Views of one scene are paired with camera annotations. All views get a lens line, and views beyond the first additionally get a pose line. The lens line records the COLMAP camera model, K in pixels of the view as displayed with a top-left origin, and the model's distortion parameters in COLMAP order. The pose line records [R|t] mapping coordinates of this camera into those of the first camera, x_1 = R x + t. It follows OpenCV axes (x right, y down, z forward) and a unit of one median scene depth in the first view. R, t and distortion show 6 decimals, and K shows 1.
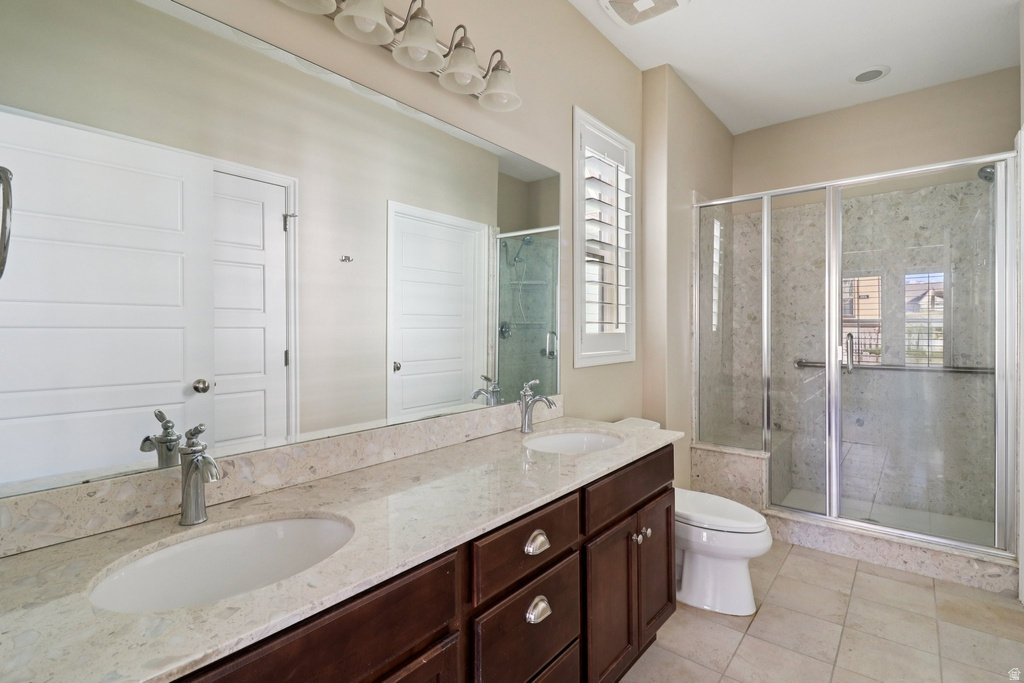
lens RADIAL K [[481.2, 0, 511.5], [0, 481.2, 337.5], [0, 0, 1]] dist [0.019754, -0.007341]
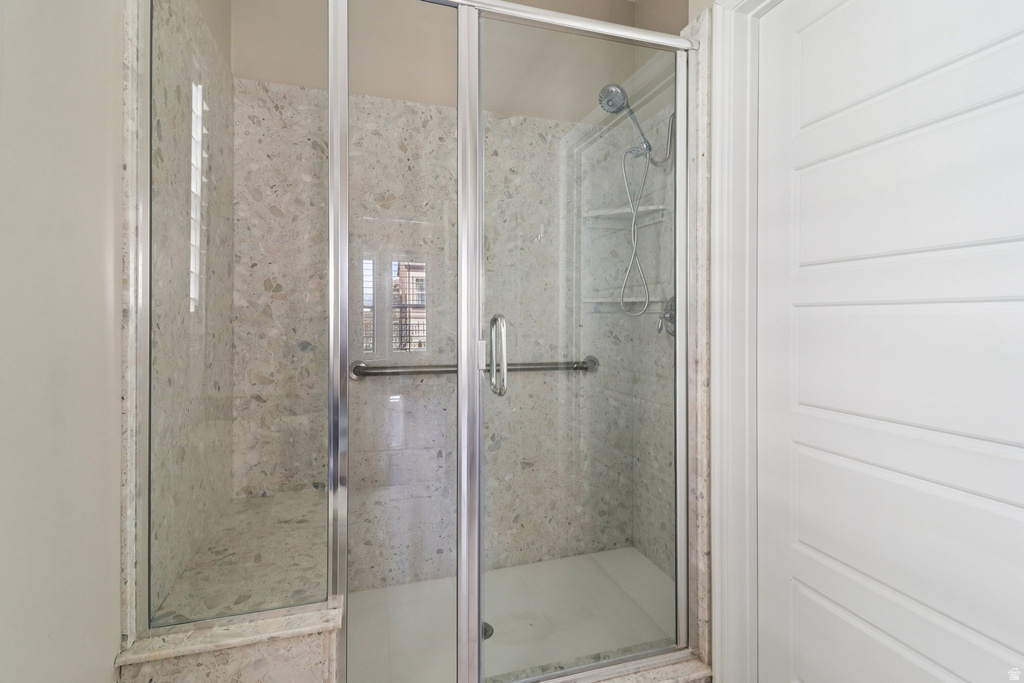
lens RADIAL K [[481.2, 0, 506.7], [0, 481.2, 322.2], [0, 0, 1]] dist [0.019754, -0.007341]
pose [[0.548734, 0.002968, 0.835992, 0.229032], [0.004088, 0.999972, -0.006234, 0.001265], [-0.835987, 0.006839, 0.548707, 0.572631]]
